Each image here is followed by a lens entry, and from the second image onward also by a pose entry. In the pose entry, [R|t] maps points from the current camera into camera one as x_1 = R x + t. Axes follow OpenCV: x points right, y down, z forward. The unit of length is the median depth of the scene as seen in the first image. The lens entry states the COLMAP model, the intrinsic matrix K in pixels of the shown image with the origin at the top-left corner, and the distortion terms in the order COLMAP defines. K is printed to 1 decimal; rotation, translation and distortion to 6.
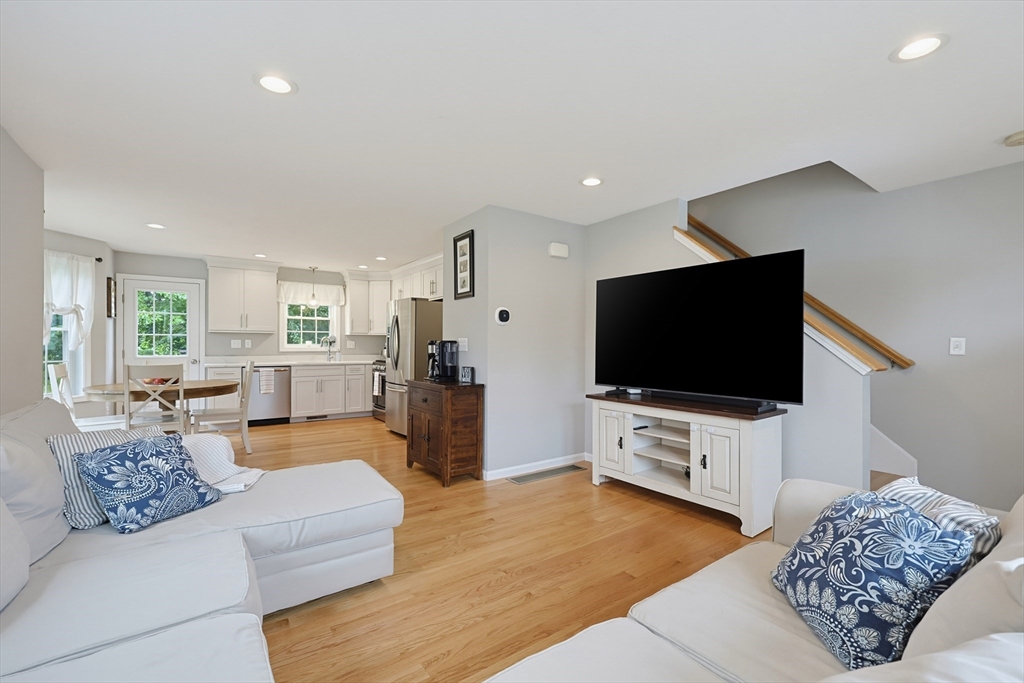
lens RADIAL K [[406.4, 0, 513.6], [0, 406.4, 345.8], [0, 0, 1]] dist [0.000155, -0.000092]
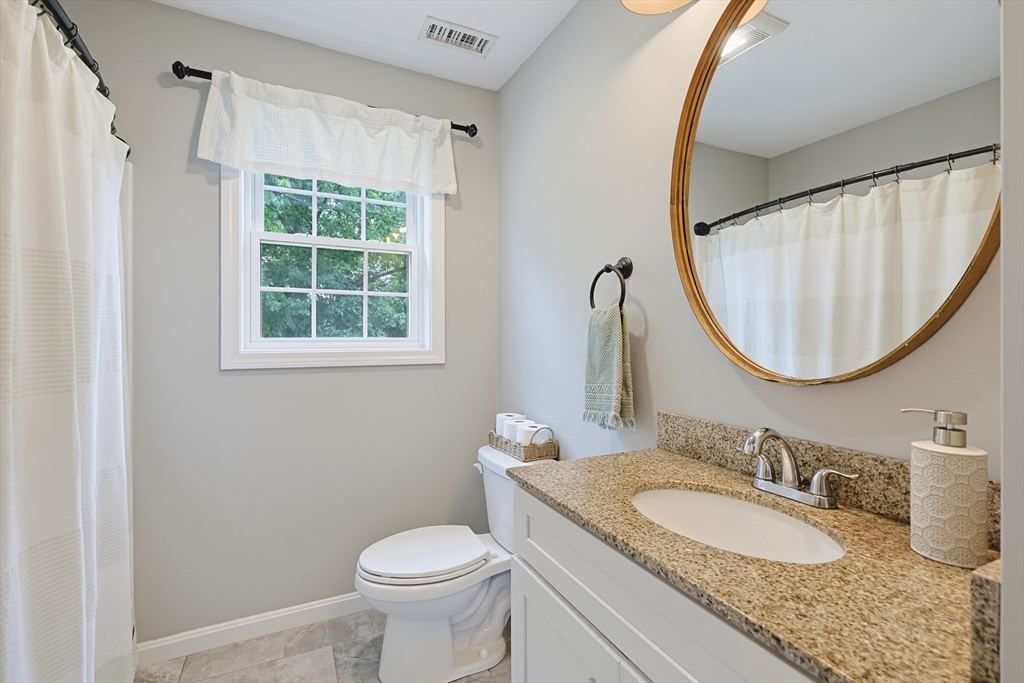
lens RADIAL K [[436.8, 0, 508.5], [0, 436.8, 340.2], [0, 0, 1]] dist [0.001475, 0.000558]
pose [[0.978942, -0.001641, -0.204132, -0.348100], [0.002137, 0.999995, 0.002206, -0.003402], [0.204128, -0.002595, 0.978941, 0.768551]]
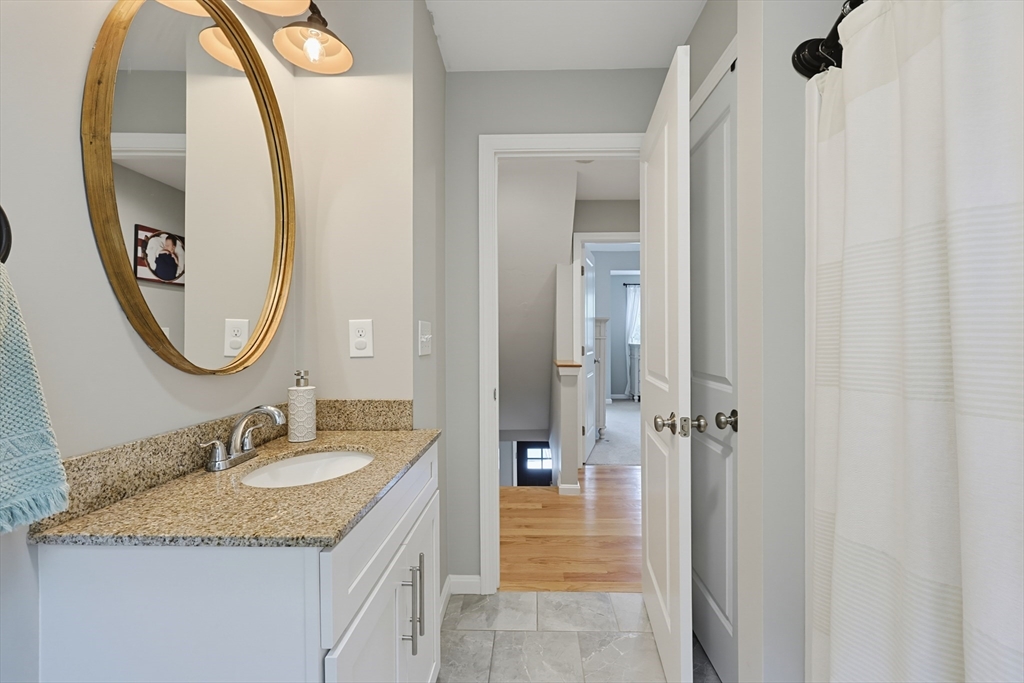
lens RADIAL K [[436.8, 0, 508.5], [0, 436.8, 340.2], [0, 0, 1]] dist [0.001475, 0.000558]
pose [[-0.757596, 0.000441, 0.652723, -0.847241], [0.005500, 0.999969, 0.005708, 0.000780], [-0.652700, 0.007914, -0.757575, 1.556478]]
